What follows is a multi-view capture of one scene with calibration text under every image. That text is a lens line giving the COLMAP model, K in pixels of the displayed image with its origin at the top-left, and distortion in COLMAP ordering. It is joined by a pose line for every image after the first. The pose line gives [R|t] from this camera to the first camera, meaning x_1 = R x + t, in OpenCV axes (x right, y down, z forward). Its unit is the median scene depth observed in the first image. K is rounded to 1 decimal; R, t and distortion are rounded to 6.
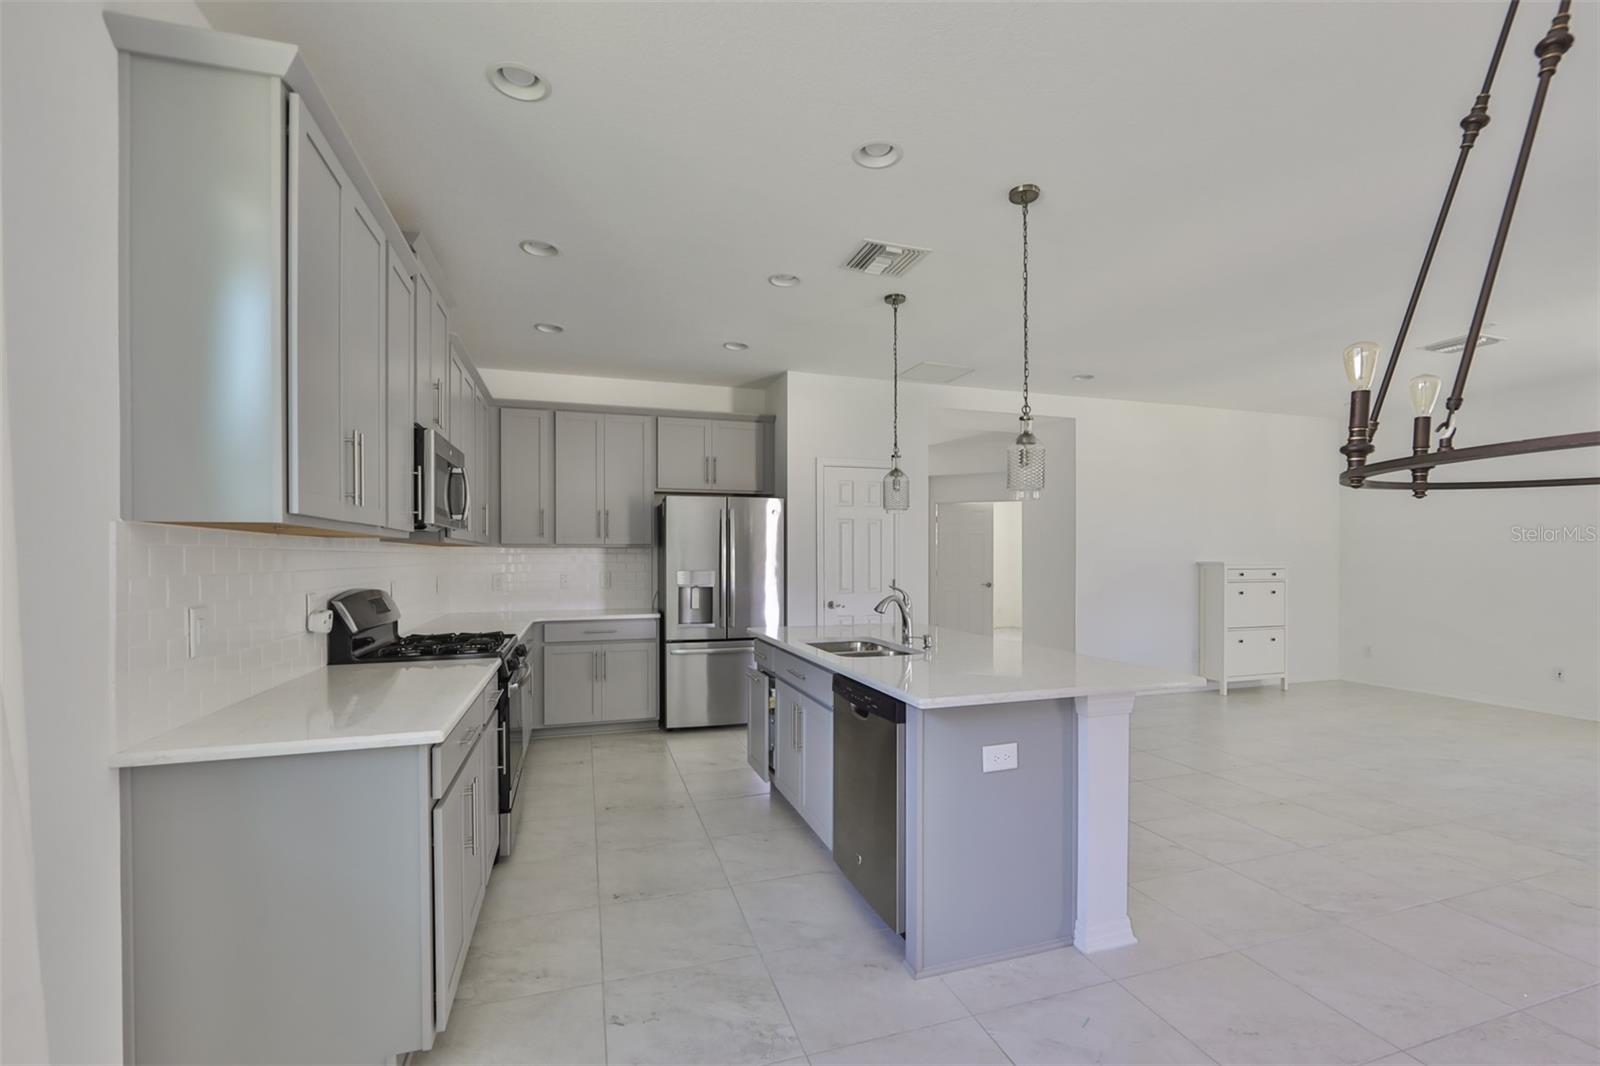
lens RADIAL K [[691.6, 0, 817.9], [0, 691.6, 562.8], [0, 0, 1]] dist [-0.002606, 0.000092]
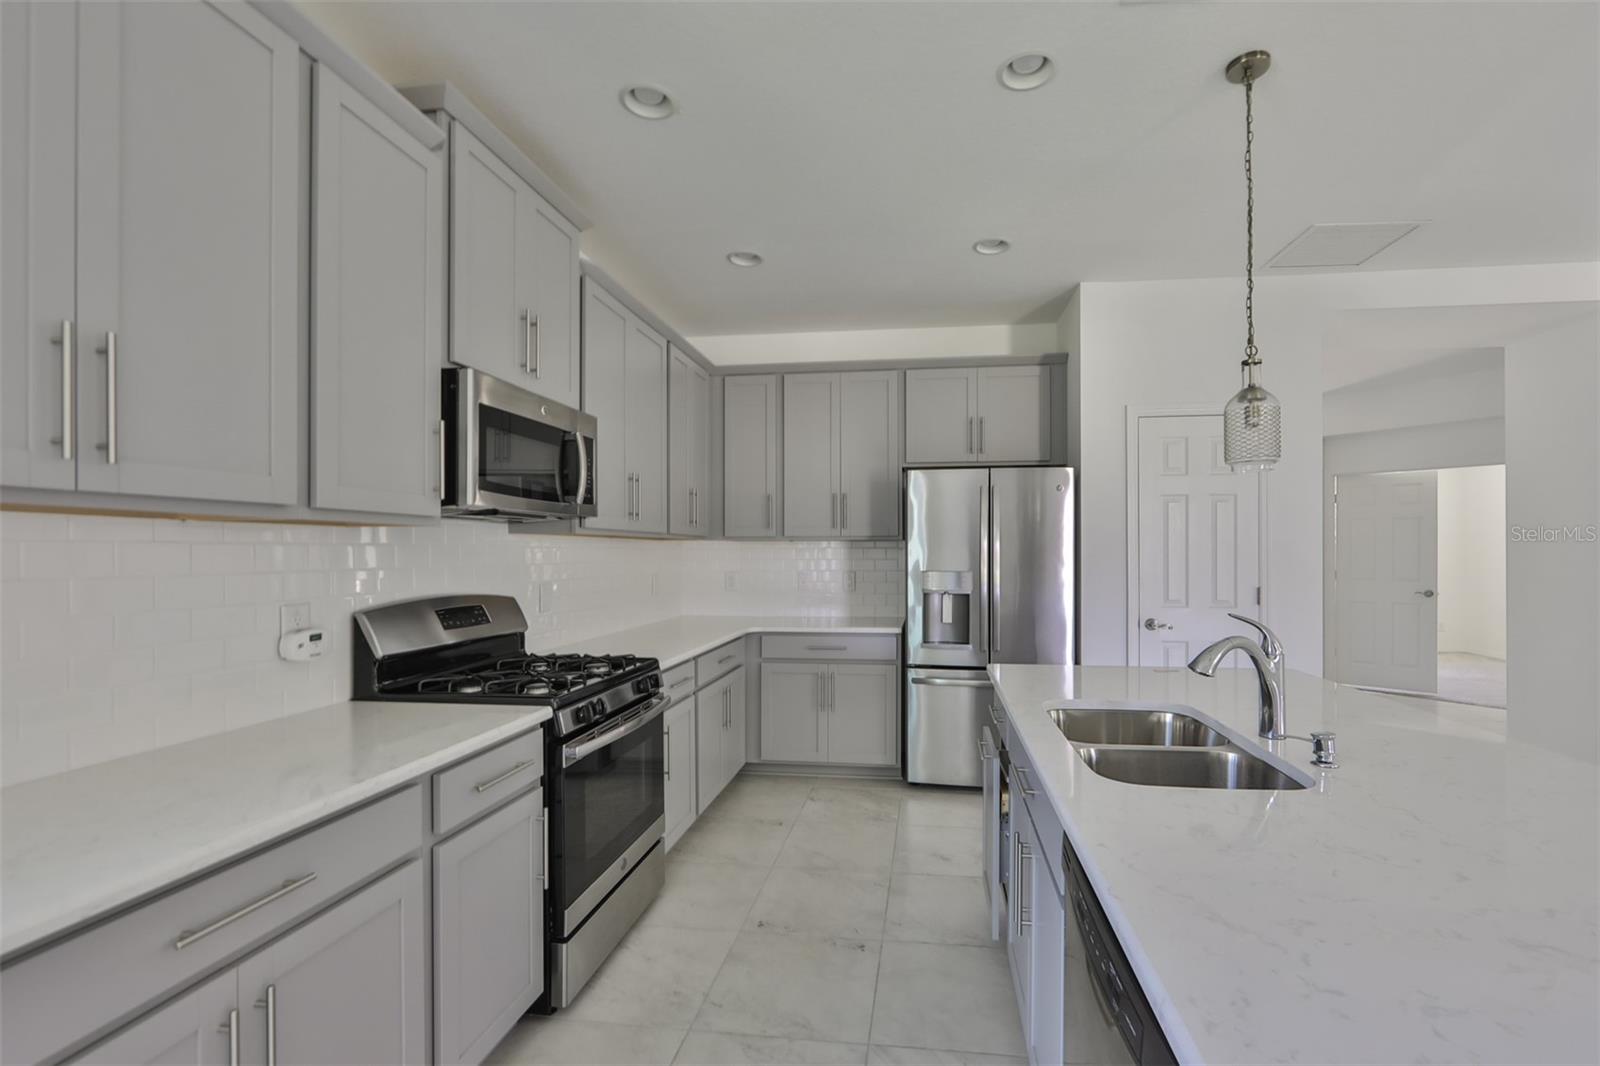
lens RADIAL K [[691.7, 0, 858.0], [0, 691.7, 551.5], [0, 0, 1]] dist [-0.007748, 0.000101]
pose [[0.907747, -0.000078, -0.419518, 0.045470], [-0.003377, 0.999966, -0.007492, -0.003434], [0.419505, 0.008218, 0.907716, 0.294314]]
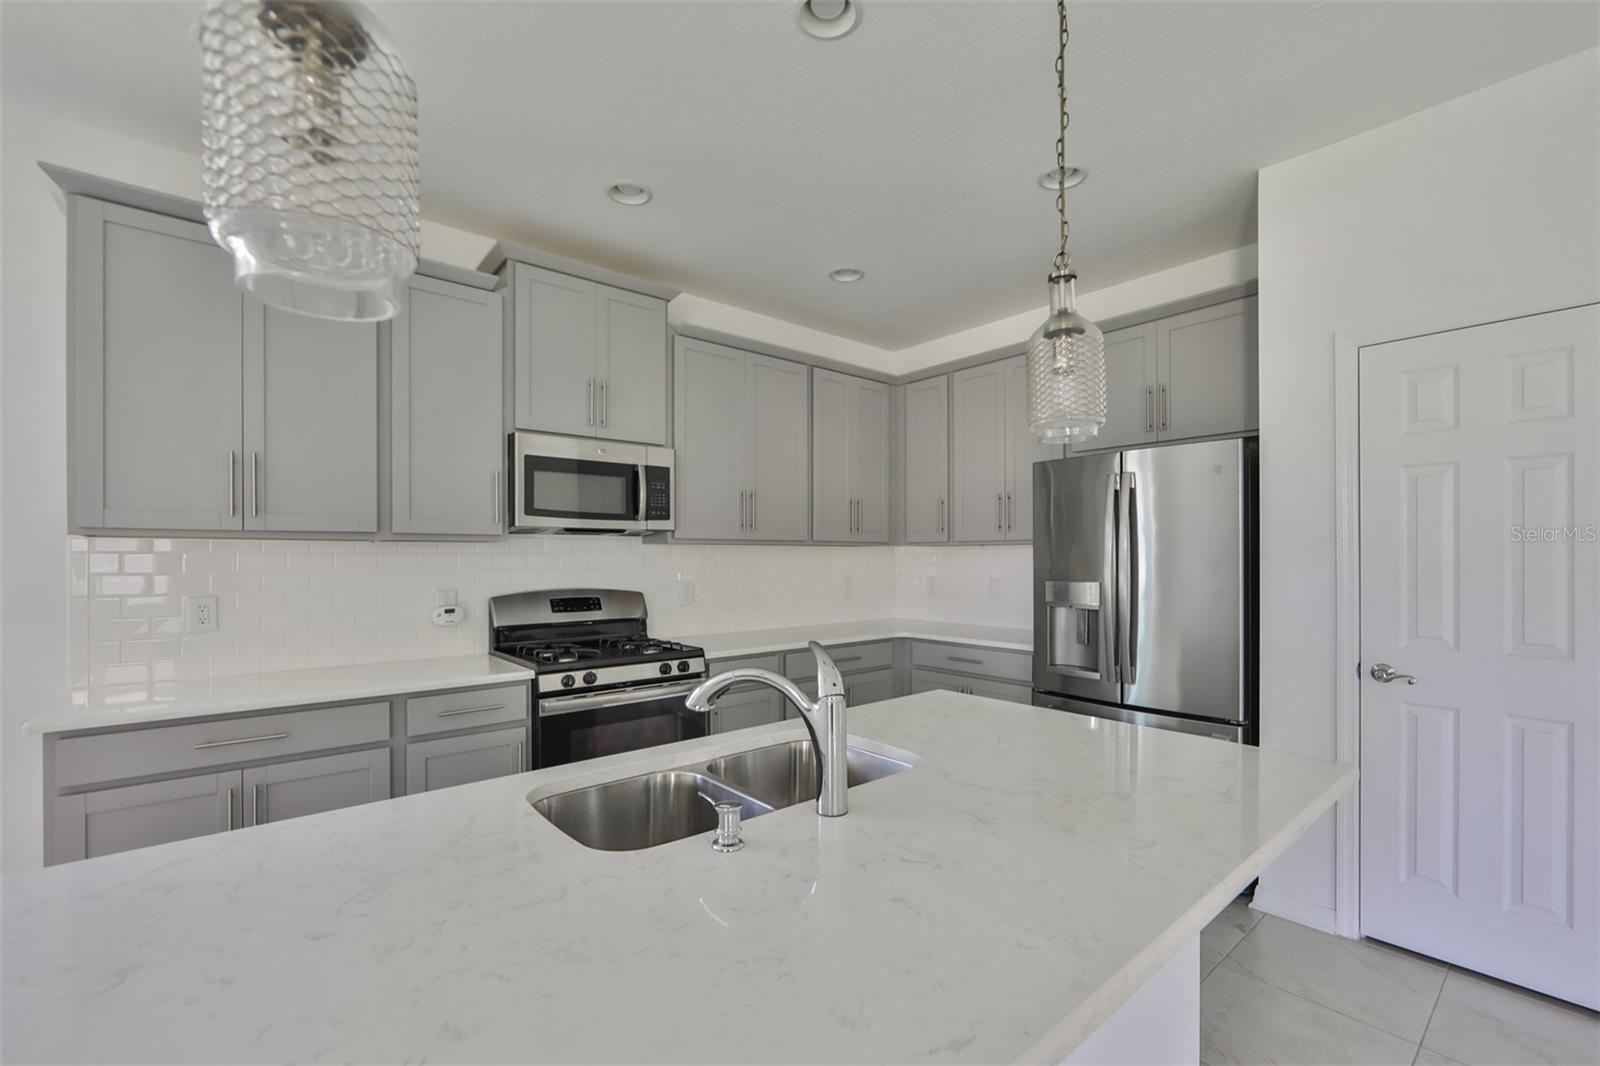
lens RADIAL K [[691.6, 0, 817.9], [0, 691.6, 562.8], [0, 0, 1]] dist [-0.002606, 0.000092]
pose [[0.382702, 0.010411, -0.923813, 0.294008], [-0.006421, 0.999942, 0.008609, -0.008378], [0.923849, 0.002637, 0.382747, 0.557755]]
